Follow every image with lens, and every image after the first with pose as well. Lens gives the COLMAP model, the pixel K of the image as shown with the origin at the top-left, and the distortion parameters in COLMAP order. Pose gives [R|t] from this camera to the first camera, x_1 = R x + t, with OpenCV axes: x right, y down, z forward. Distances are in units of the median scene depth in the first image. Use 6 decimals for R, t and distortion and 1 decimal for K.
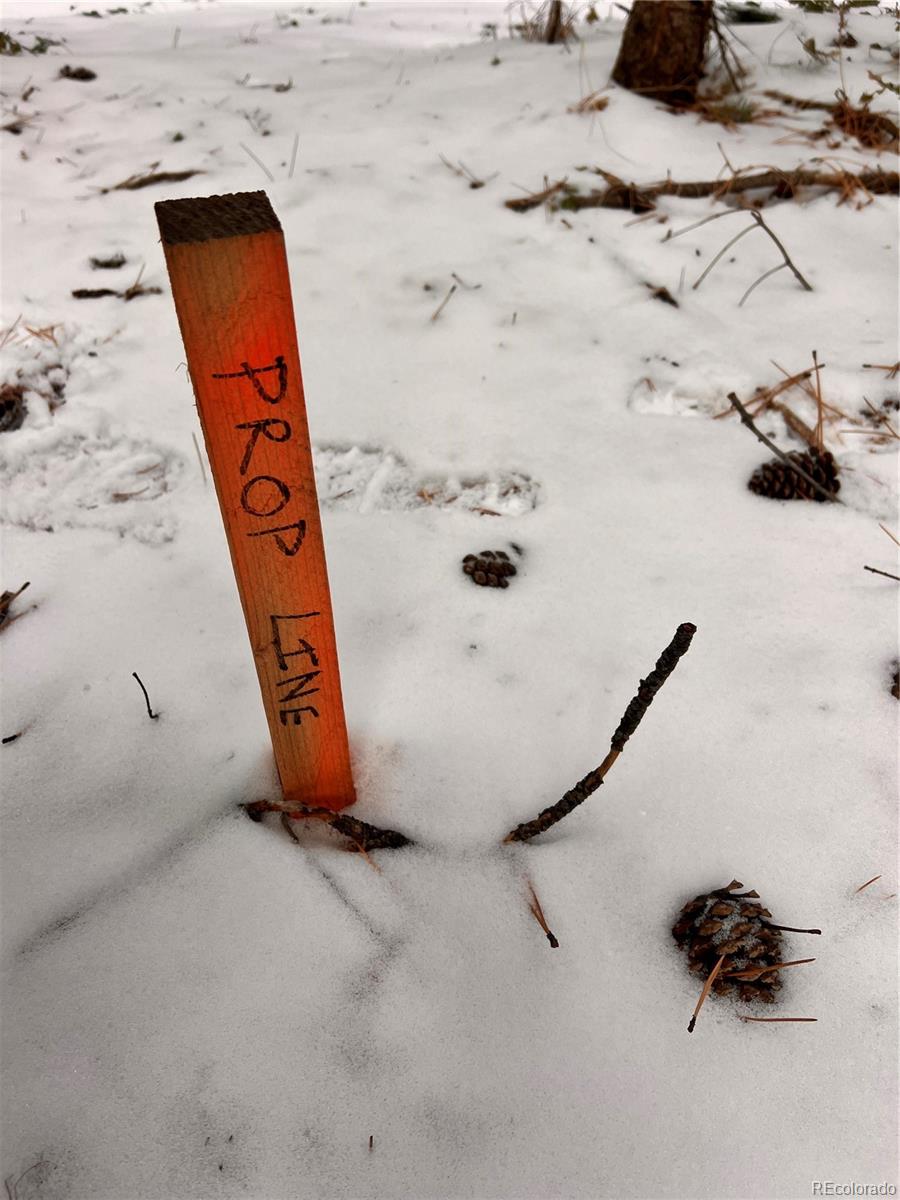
lens RADIAL K [[902.8, 0, 450.4], [0, 902.8, 601.9], [0, 0, 1]] dist [-0.006517, -0.003641]
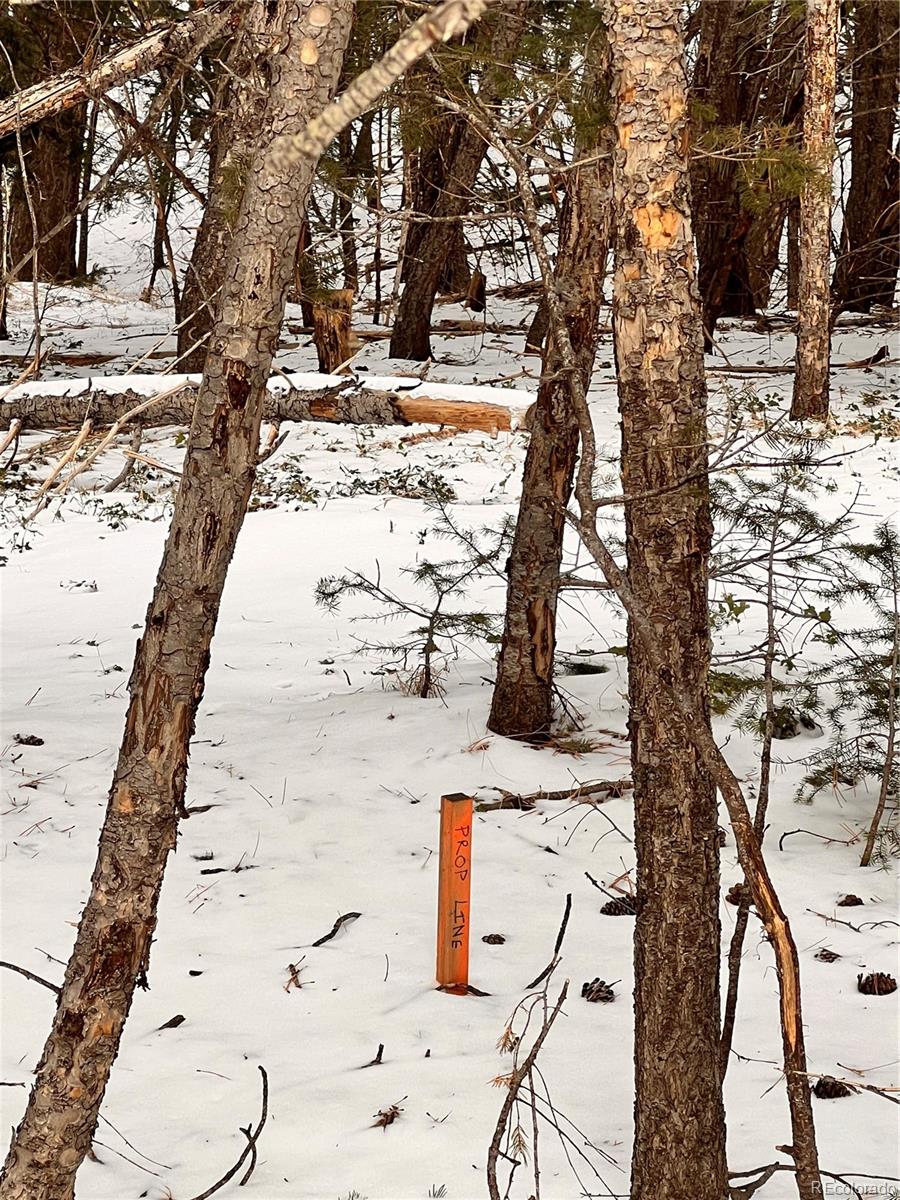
lens RADIAL K [[3602.6, 0, 450.0], [0, 3602.6, 600.2], [0, 0, 1]] dist [-0.052639, 0.000000]
pose [[0.978074, -0.044416, 0.203467, -1.030804], [0.138163, 0.869421, -0.474360, 1.928337], [-0.155830, 0.492071, 0.856495, -3.960037]]
